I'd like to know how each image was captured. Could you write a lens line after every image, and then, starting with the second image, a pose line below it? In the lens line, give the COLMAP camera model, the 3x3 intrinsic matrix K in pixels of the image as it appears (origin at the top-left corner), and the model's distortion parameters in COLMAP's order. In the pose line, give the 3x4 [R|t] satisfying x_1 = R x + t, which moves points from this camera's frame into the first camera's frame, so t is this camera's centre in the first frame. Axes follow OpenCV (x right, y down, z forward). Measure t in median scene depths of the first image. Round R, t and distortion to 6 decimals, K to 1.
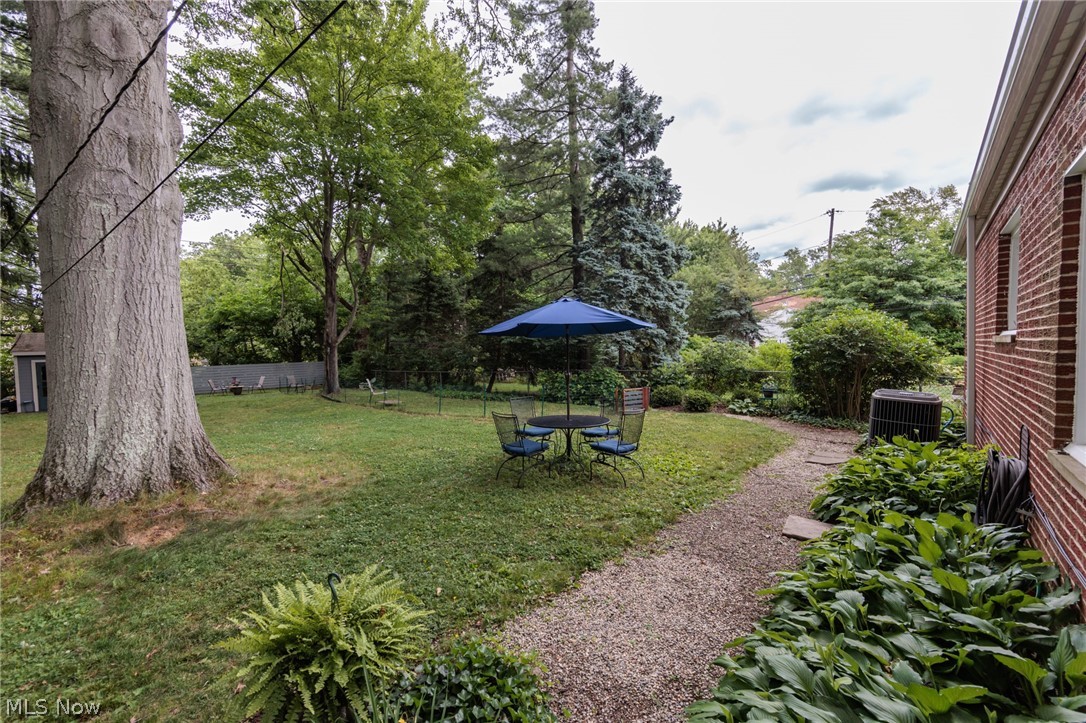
lens RADIAL K [[427.5, 0, 546.9], [0, 427.5, 361.4], [0, 0, 1]] dist [-0.000547, -0.000394]
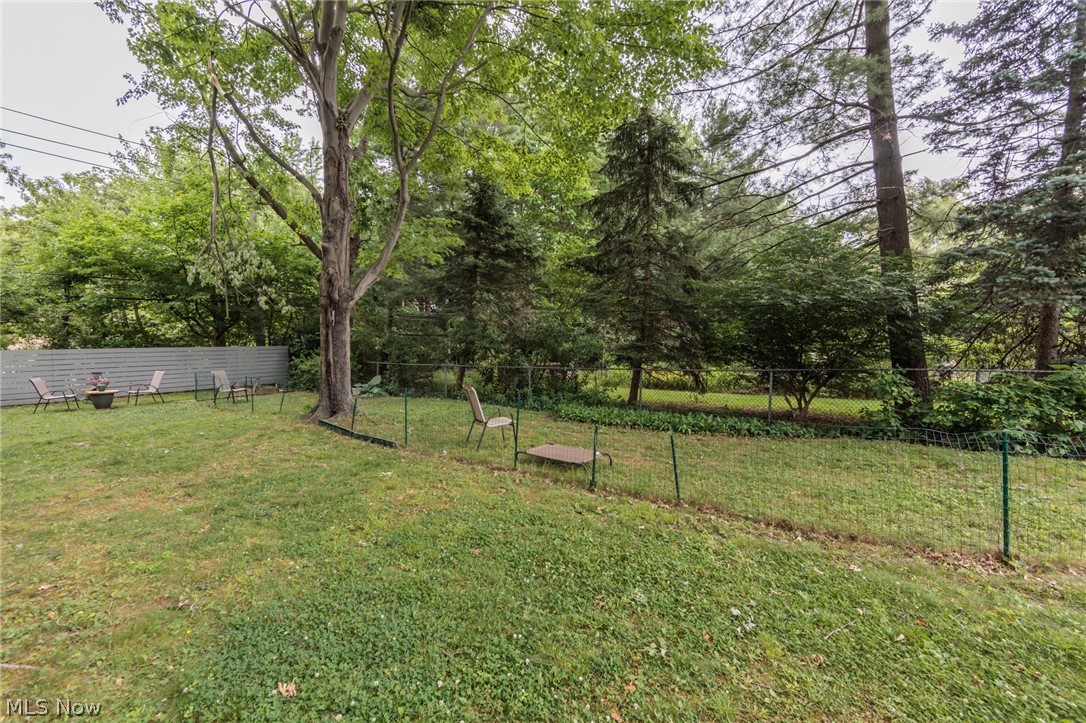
lens RADIAL K [[427.5, 0, 543.4], [0, 427.5, 361.7], [0, 0, 1]] dist [-0.000547, -0.000394]
pose [[0.987915, 0.011152, 0.154592, -0.414417], [-0.014484, 0.999686, 0.020442, 0.008833], [-0.154316, -0.022434, 0.987767, 0.604786]]
